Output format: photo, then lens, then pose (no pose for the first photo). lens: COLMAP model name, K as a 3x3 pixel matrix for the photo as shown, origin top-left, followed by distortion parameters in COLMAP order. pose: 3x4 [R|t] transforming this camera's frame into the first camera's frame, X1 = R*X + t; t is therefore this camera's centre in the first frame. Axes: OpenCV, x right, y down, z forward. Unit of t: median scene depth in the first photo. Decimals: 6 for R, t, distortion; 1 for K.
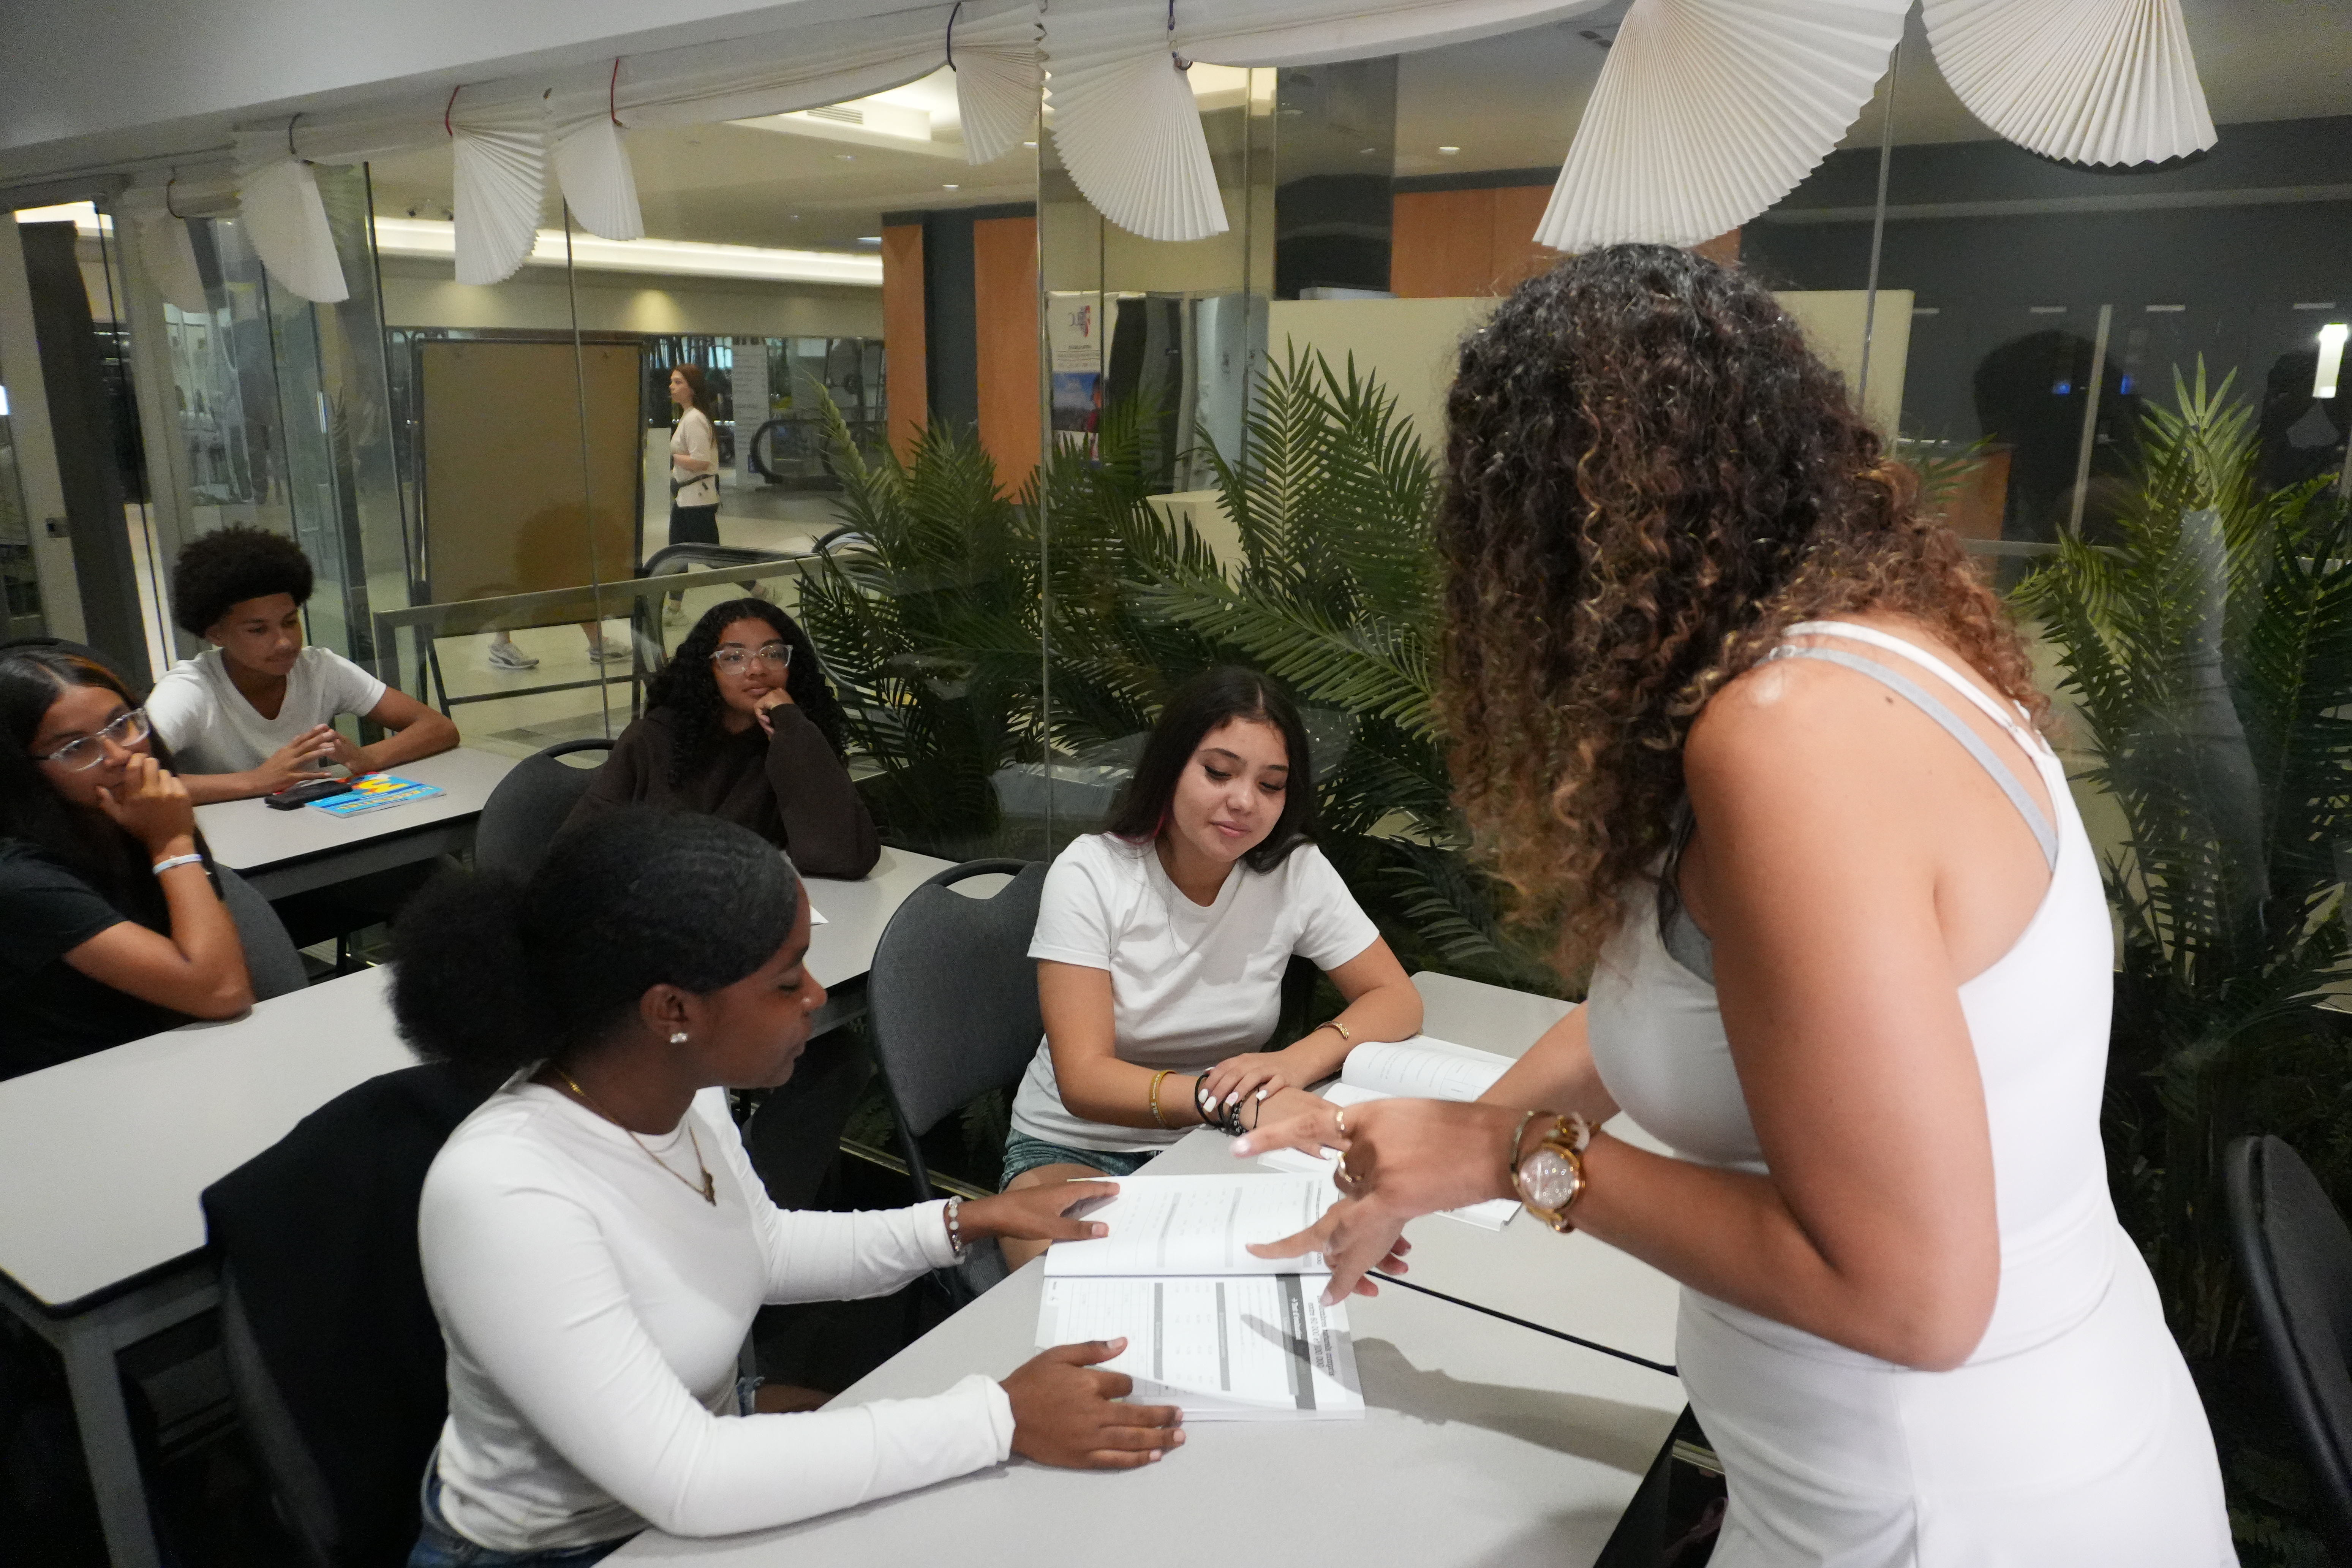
lens RADIAL K [[1594.6, 0, 1176.0], [0, 1594.6, 784.0], [0, 0, 1]] dist [-0.006717, 0.001986]
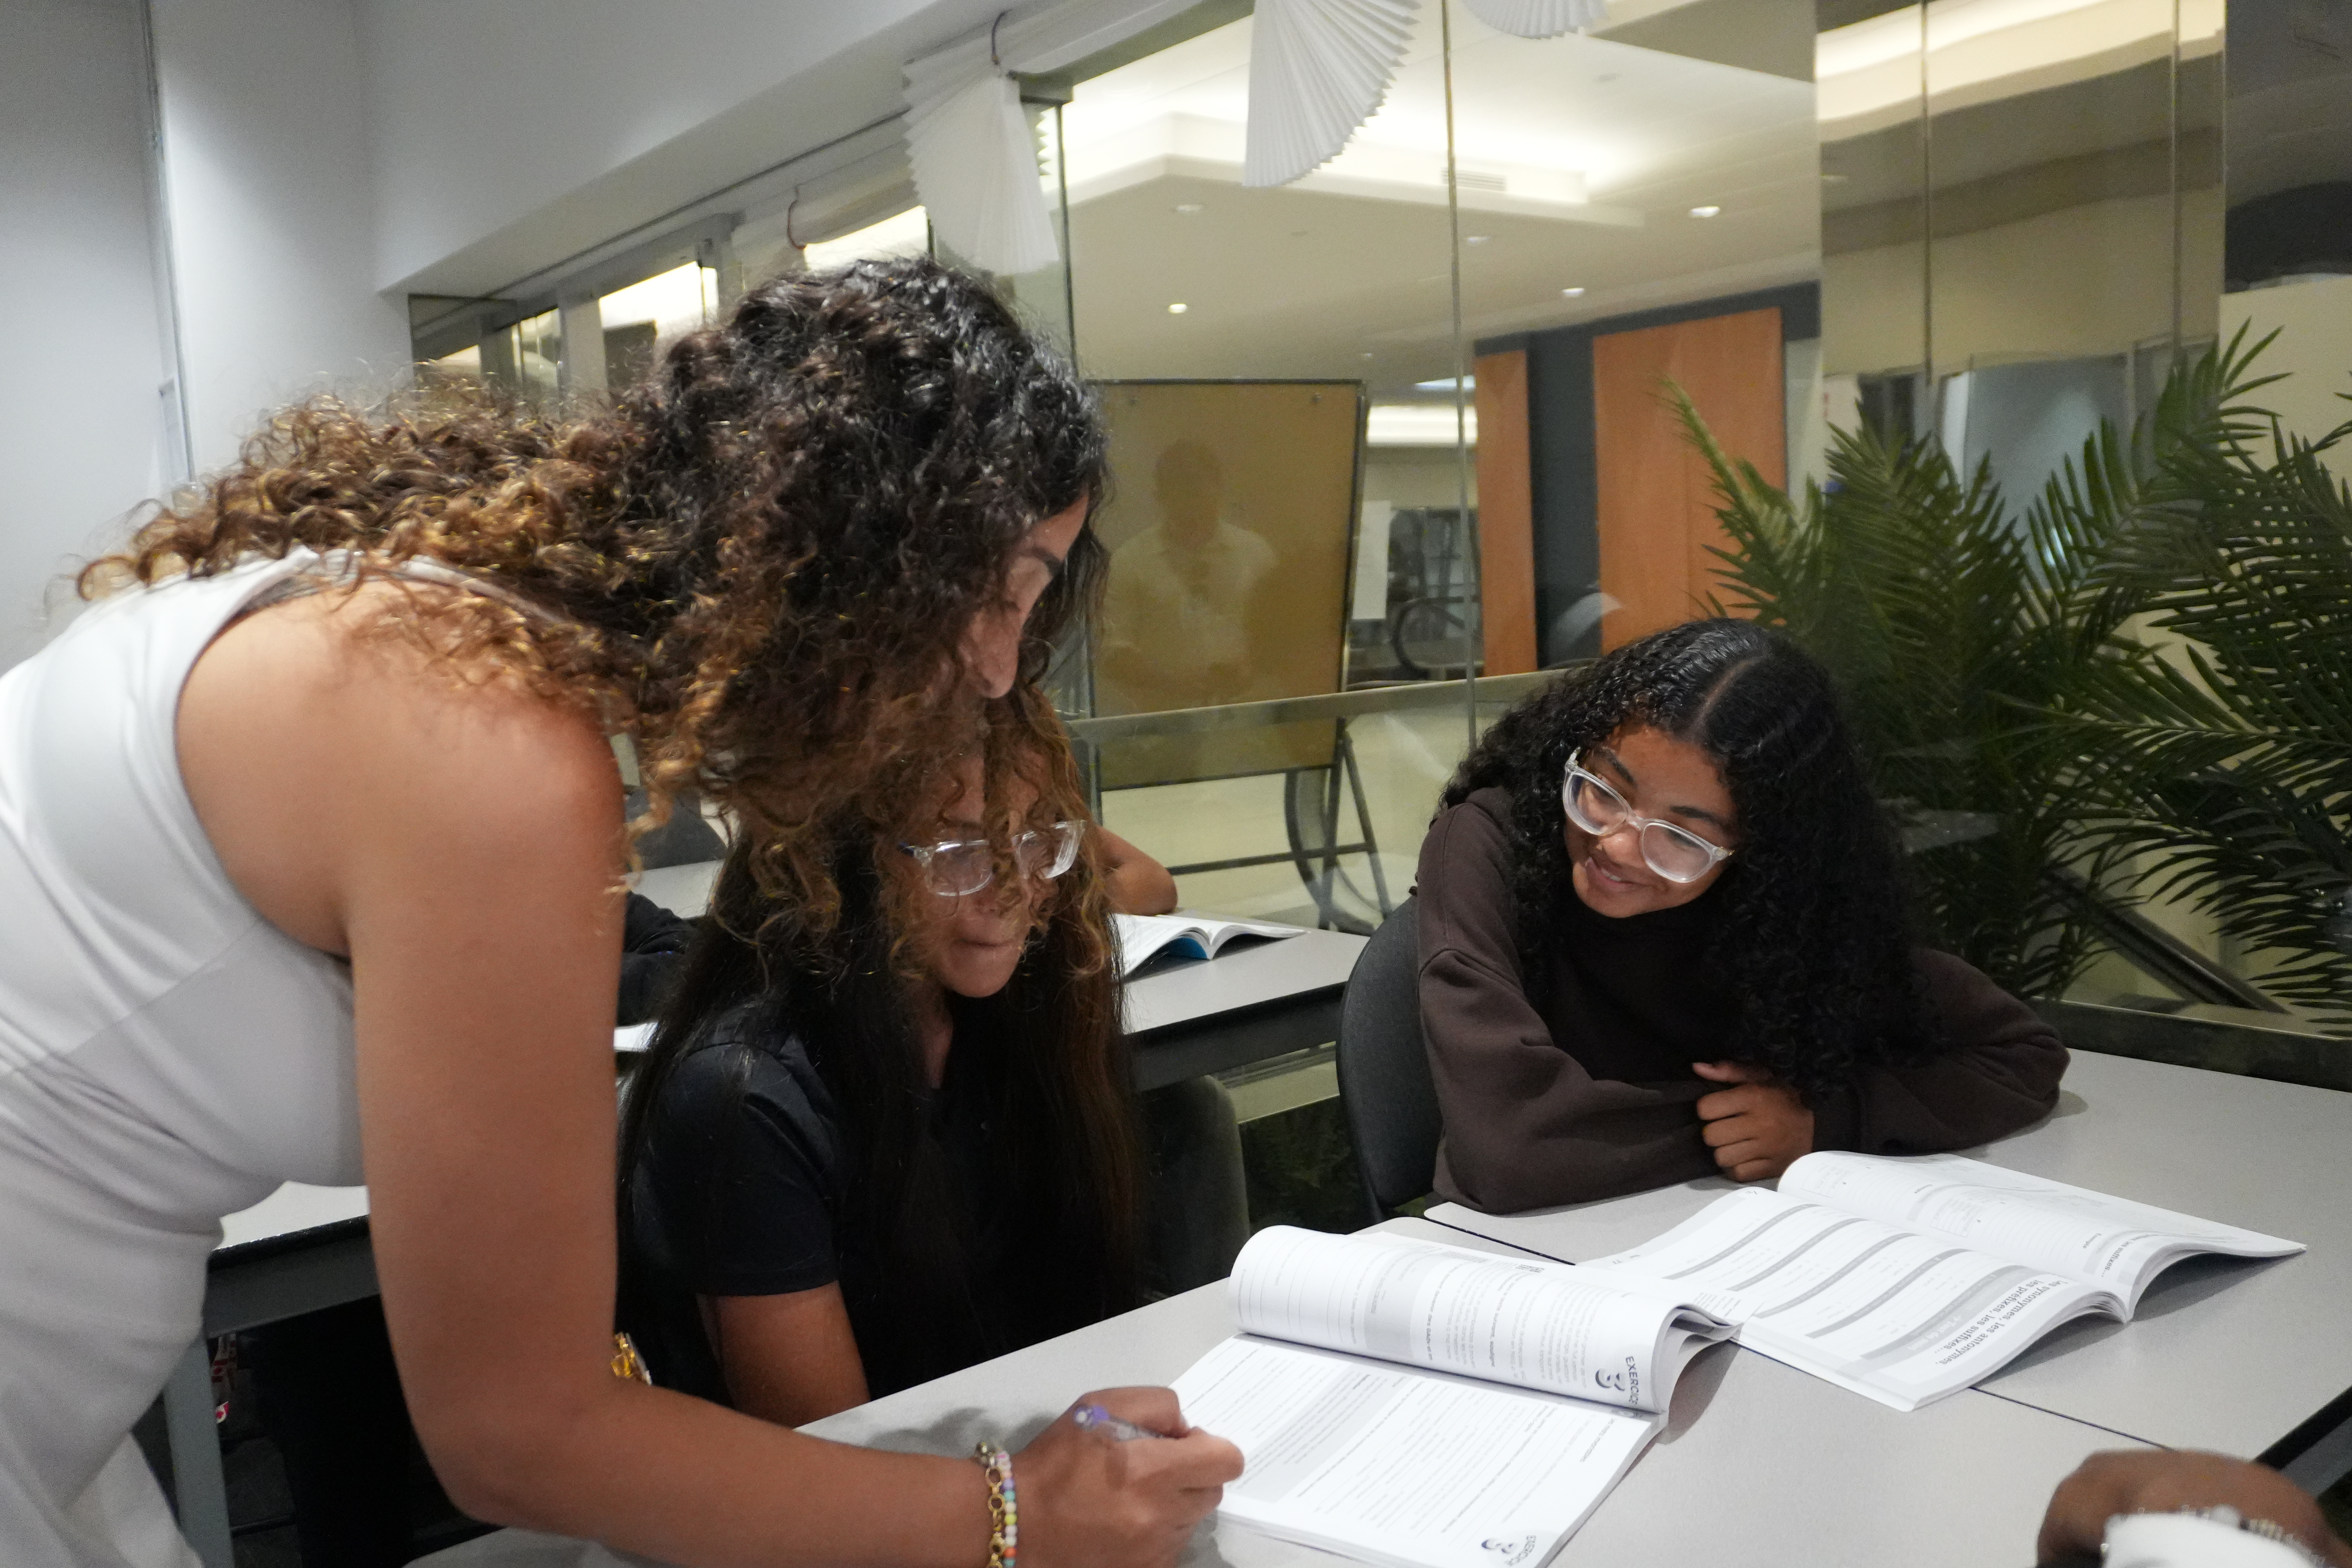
lens RADIAL K [[1915.2, 0, 1178.6], [0, 1915.2, 839.2], [0, 0, 1]] dist [0.022307, -0.000281]
pose [[0.956518, -0.014888, -0.291292, -0.102874], [-0.018561, 0.993565, -0.111730, 0.015620], [0.291081, 0.112279, 0.950087, 0.111908]]
